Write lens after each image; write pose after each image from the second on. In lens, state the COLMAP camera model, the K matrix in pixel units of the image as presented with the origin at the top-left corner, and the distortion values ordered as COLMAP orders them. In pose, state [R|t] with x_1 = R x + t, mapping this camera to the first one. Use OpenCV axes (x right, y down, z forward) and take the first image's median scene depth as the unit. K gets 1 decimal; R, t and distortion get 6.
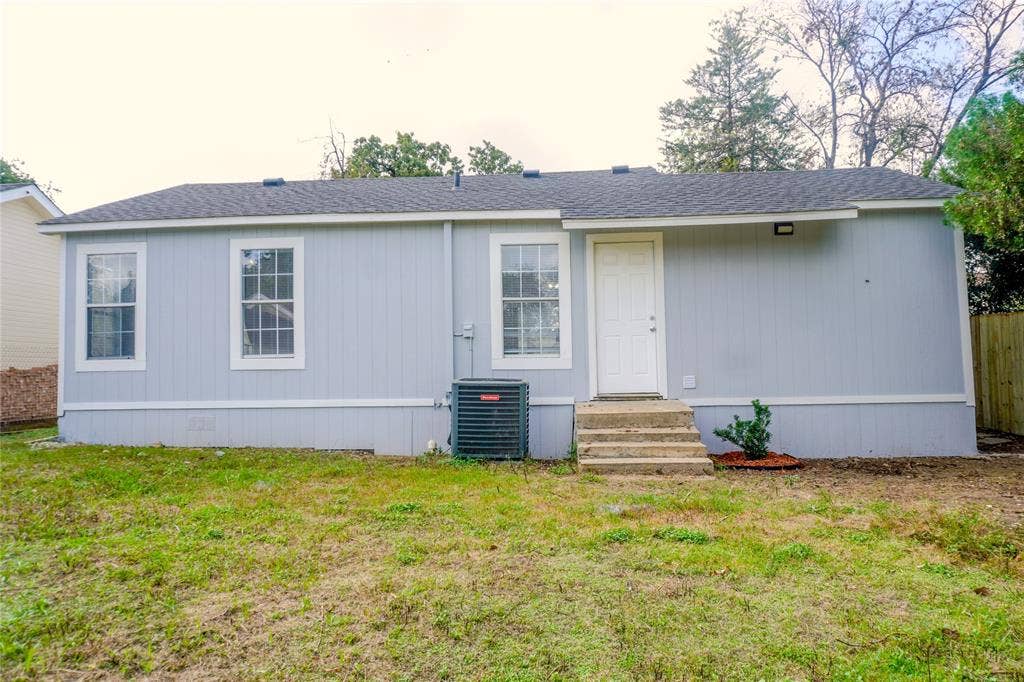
lens RADIAL K [[691.9, 0, 512.3], [0, 691.9, 339.5], [0, 0, 1]] dist [-0.047424, 0.022811]
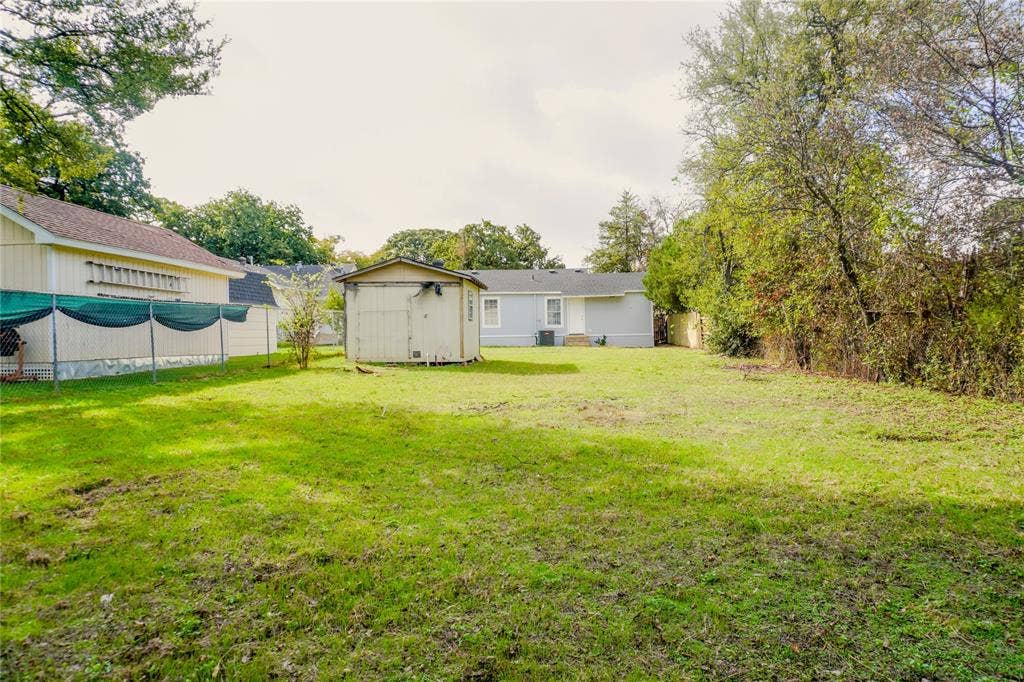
lens RADIAL K [[691.9, 0, 512.0], [0, 691.9, 339.6], [0, 0, 1]] dist [-0.047424, 0.022811]
pose [[0.999851, 0.001231, 0.017226, -0.317506], [-0.002129, 0.998633, 0.052227, -0.113205], [-0.017139, -0.052256, 0.998487, -3.395900]]
